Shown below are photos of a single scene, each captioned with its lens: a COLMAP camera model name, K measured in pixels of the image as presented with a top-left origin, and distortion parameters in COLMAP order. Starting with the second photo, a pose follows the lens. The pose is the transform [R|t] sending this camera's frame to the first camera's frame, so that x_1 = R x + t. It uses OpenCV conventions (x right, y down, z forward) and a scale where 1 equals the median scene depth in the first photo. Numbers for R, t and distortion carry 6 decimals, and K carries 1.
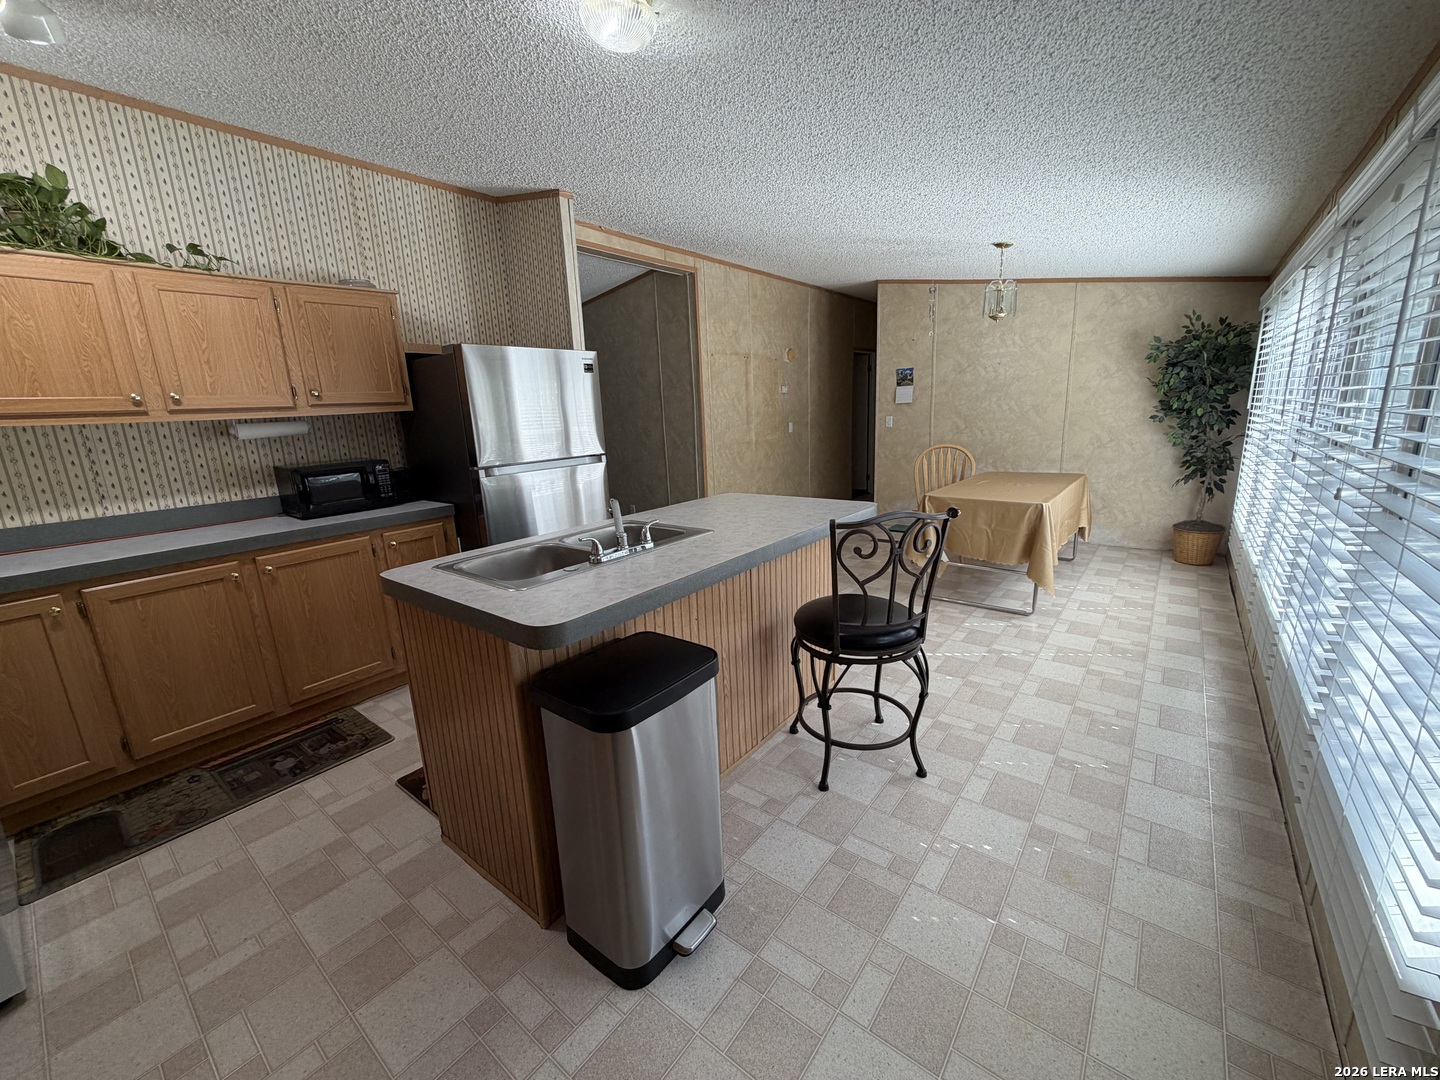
lens RADIAL K [[582.8, 0, 720.0], [0, 582.8, 536.4], [0, 0, 1]] dist [-0.000978, 0.001137]
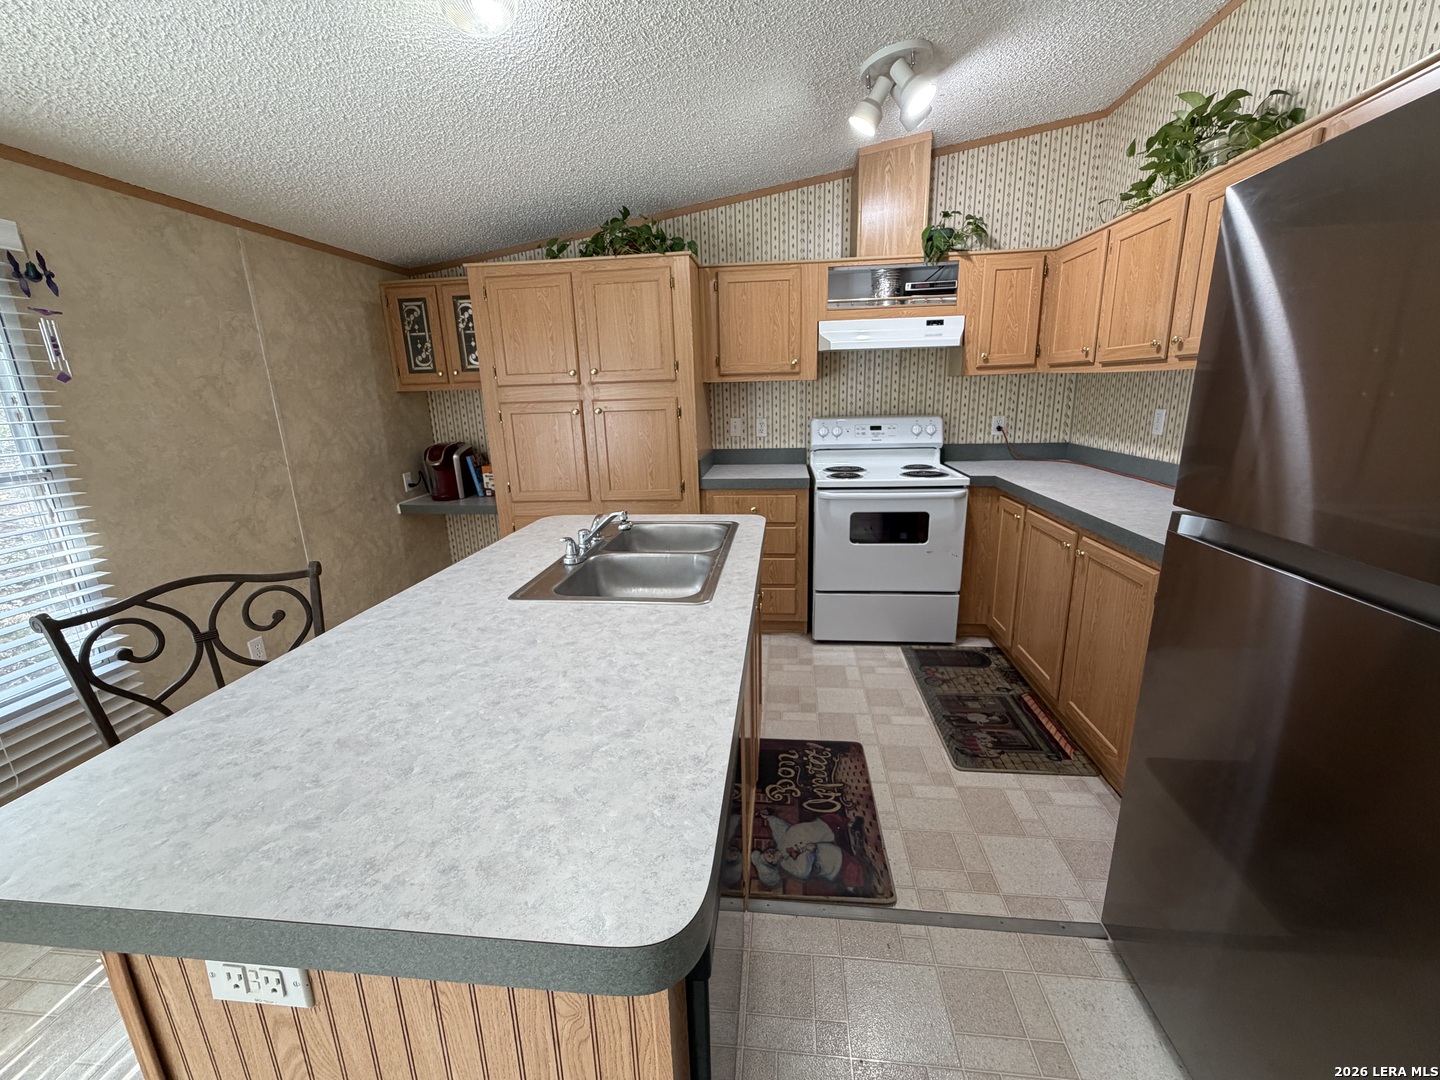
lens RADIAL K [[582.8, 0, 720.3], [0, 582.8, 534.1], [0, 0, 1]] dist [-0.000978, 0.001137]
pose [[-0.847028, 0.192134, -0.495609, 0.040176], [-0.051115, 0.898624, 0.435732, -0.157140], [0.529085, 0.394410, -0.751339, 0.684447]]
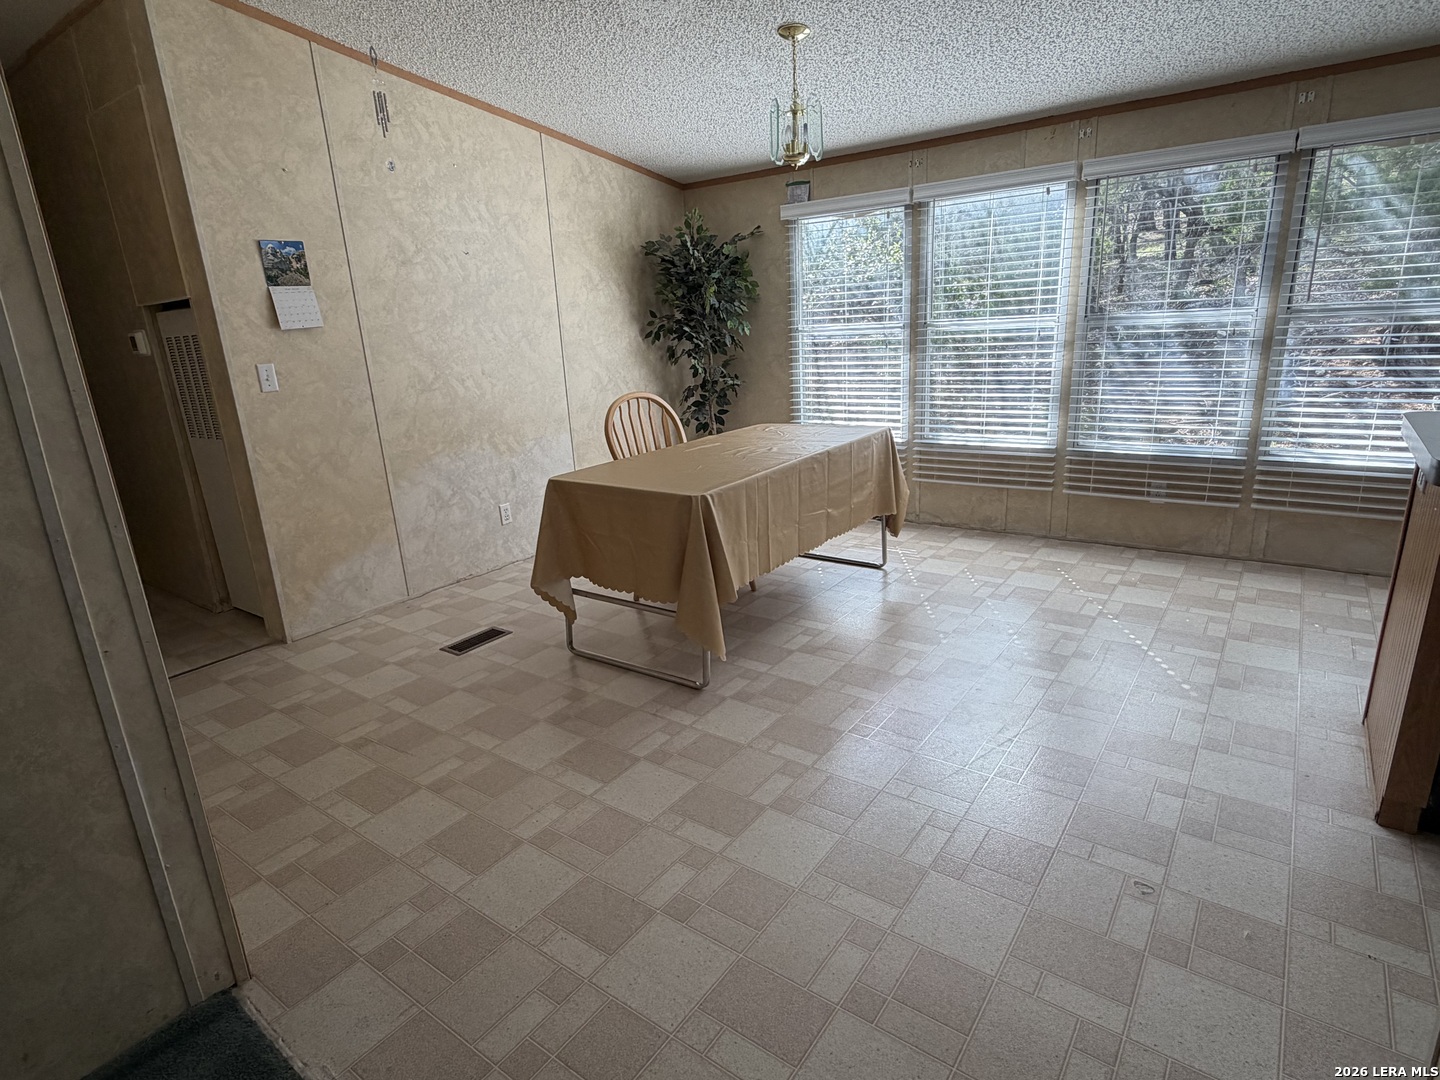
lens RADIAL K [[775.4, 0, 717.9], [0, 775.4, 537.9], [0, 0, 1]] dist [0.003872, 0.001493]
pose [[-0.029661, -0.234326, 0.971706, -0.312701], [0.266508, 0.935088, 0.233630, -0.177201], [-0.963376, 0.265897, 0.034714, 0.925649]]
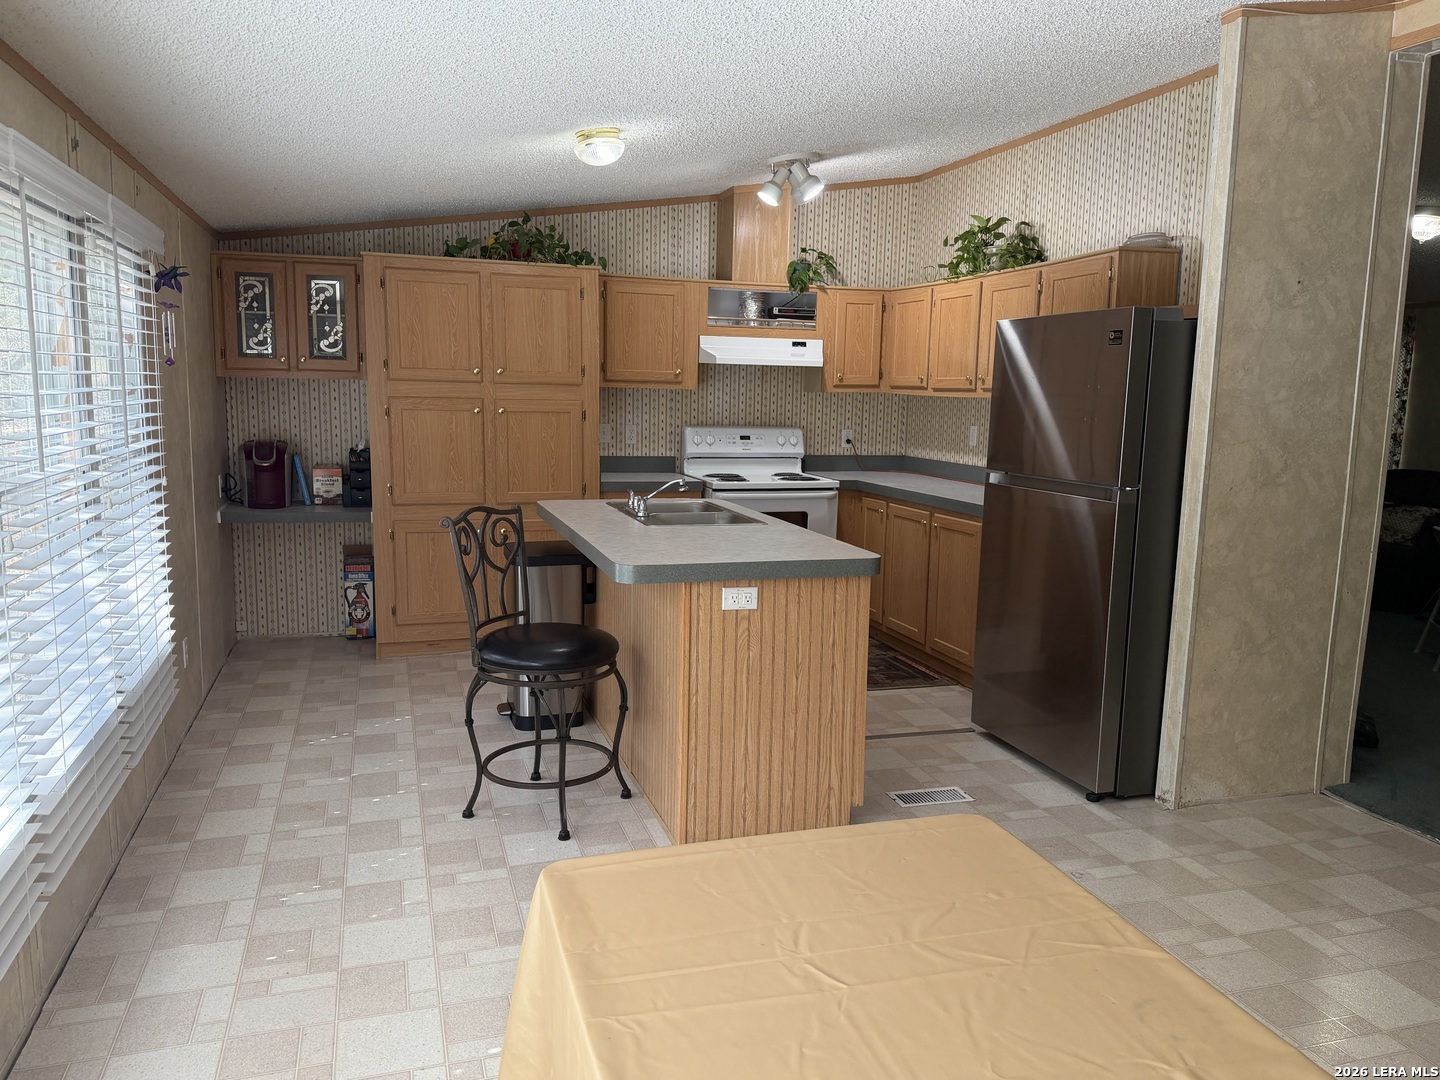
lens RADIAL K [[1075.9, 0, 712.0], [0, 1075.9, 542.6], [0, 0, 1]] dist [0.090737, -0.012726]
pose [[-0.570752, 0.148631, -0.807559, 0.628041], [-0.173524, 0.939438, 0.295543, -0.240766], [0.802578, 0.308813, -0.510395, 0.893931]]
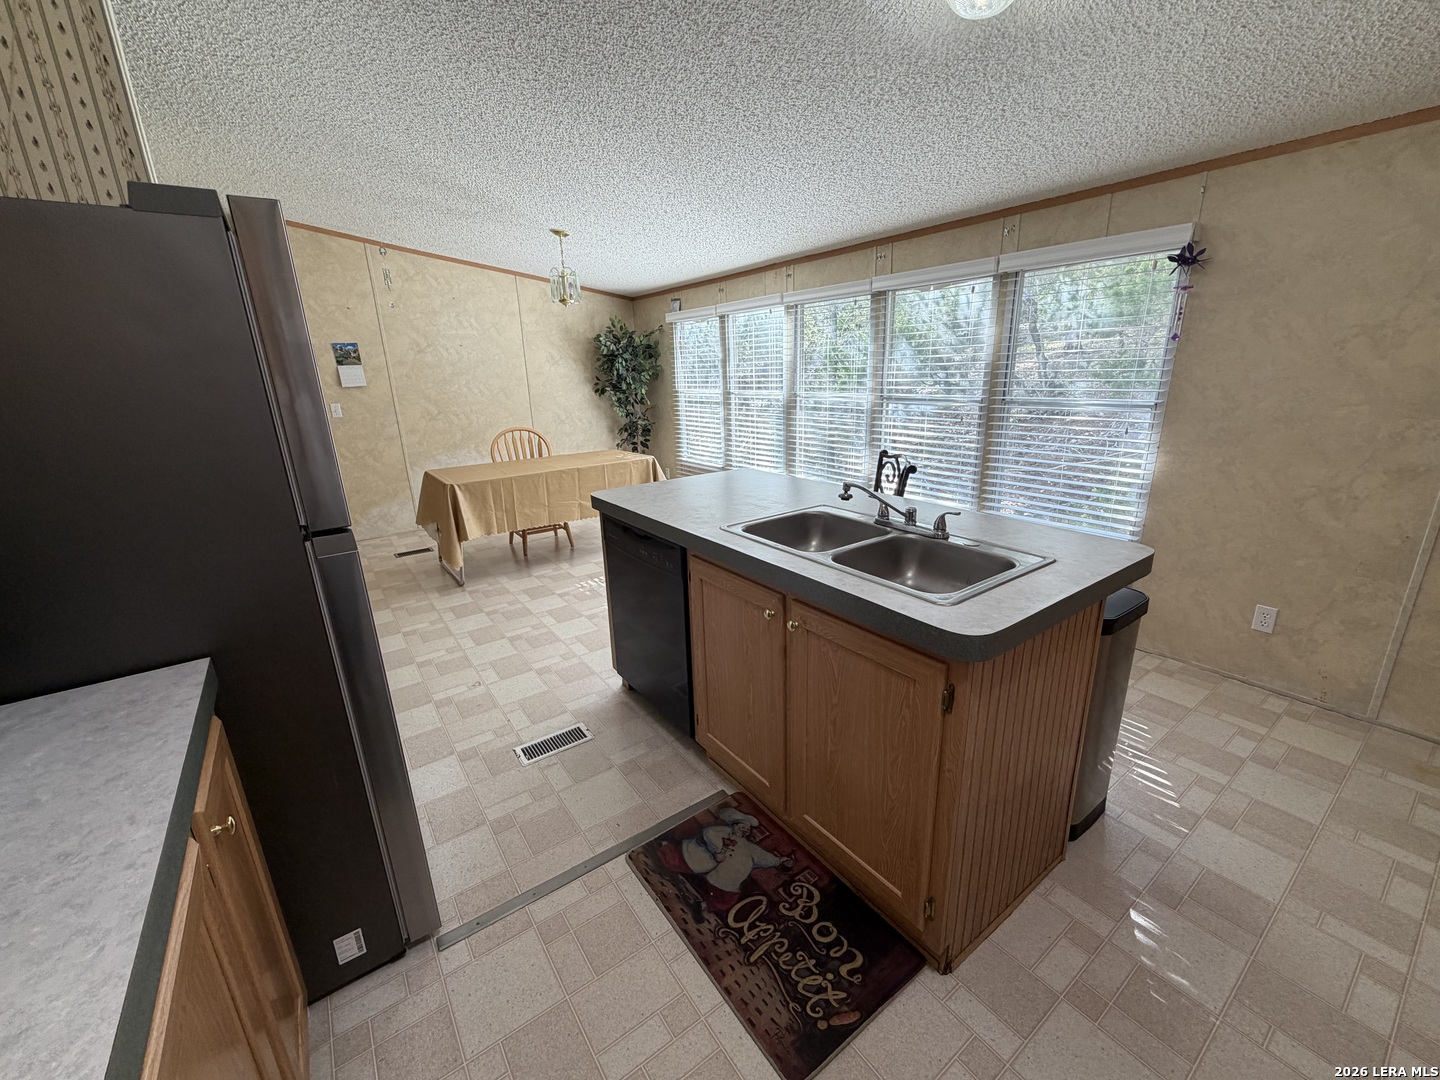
lens RADIAL K [[582.8, 0, 723.2], [0, 582.8, 538.8], [0, 0, 1]] dist [-0.000978, 0.001137]
pose [[0.274592, -0.240040, 0.931118, -0.432429], [0.223393, 0.957770, 0.181031, -0.073723], [-0.935251, 0.158295, 0.316619, 0.373988]]
